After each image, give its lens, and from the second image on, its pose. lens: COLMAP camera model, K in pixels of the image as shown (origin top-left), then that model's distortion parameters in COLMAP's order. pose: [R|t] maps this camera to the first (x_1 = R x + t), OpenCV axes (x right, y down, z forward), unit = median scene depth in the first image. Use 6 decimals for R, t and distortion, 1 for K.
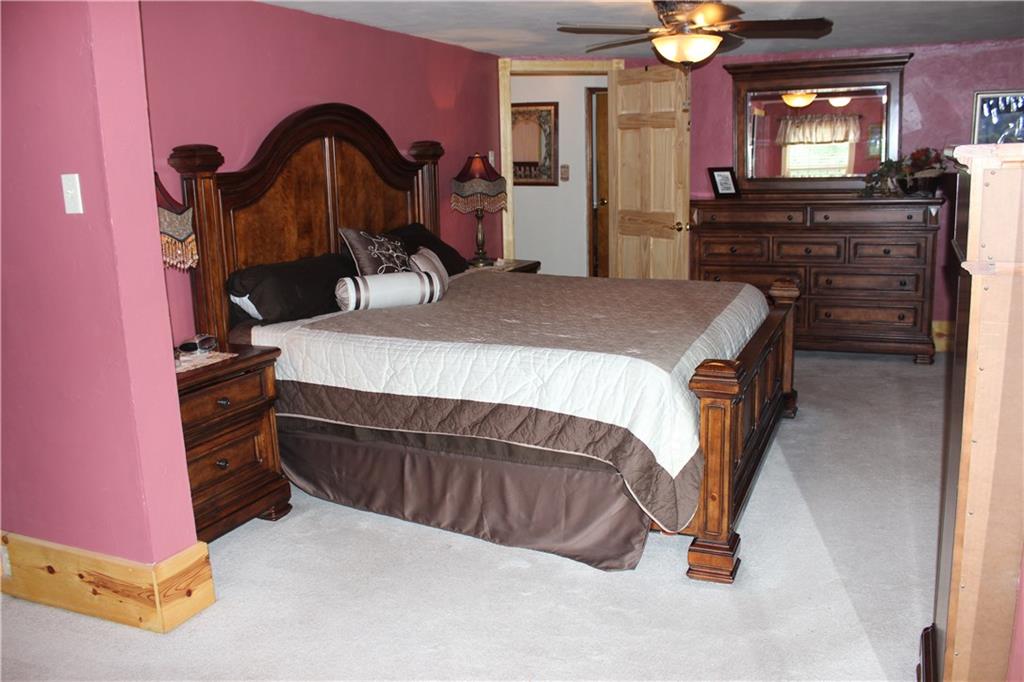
lens RADIAL K [[853.8, 0, 512.0], [0, 853.8, 341.0], [0, 0, 1]] dist [-0.178252, 0.172004]
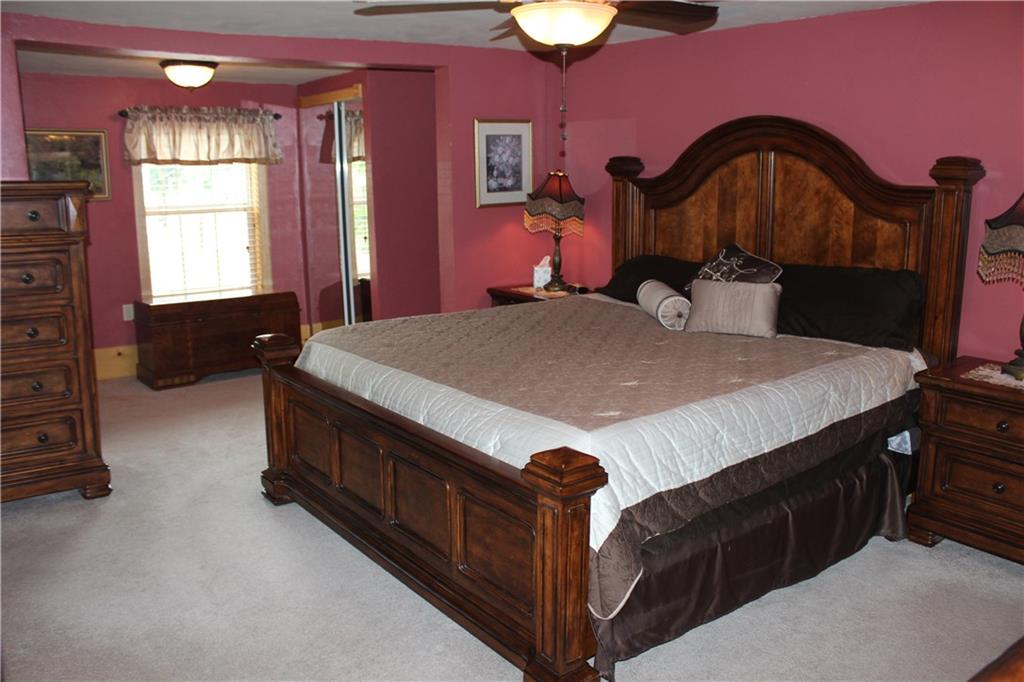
lens RADIAL K [[853.8, 0, 512.0], [0, 853.8, 341.0], [0, 0, 1]] dist [-0.178252, 0.172004]
pose [[-0.477035, 0.194815, -0.857021, 0.858233], [-0.187497, 0.930117, 0.315795, -0.317114], [0.858652, 0.311334, -0.407171, 1.332810]]
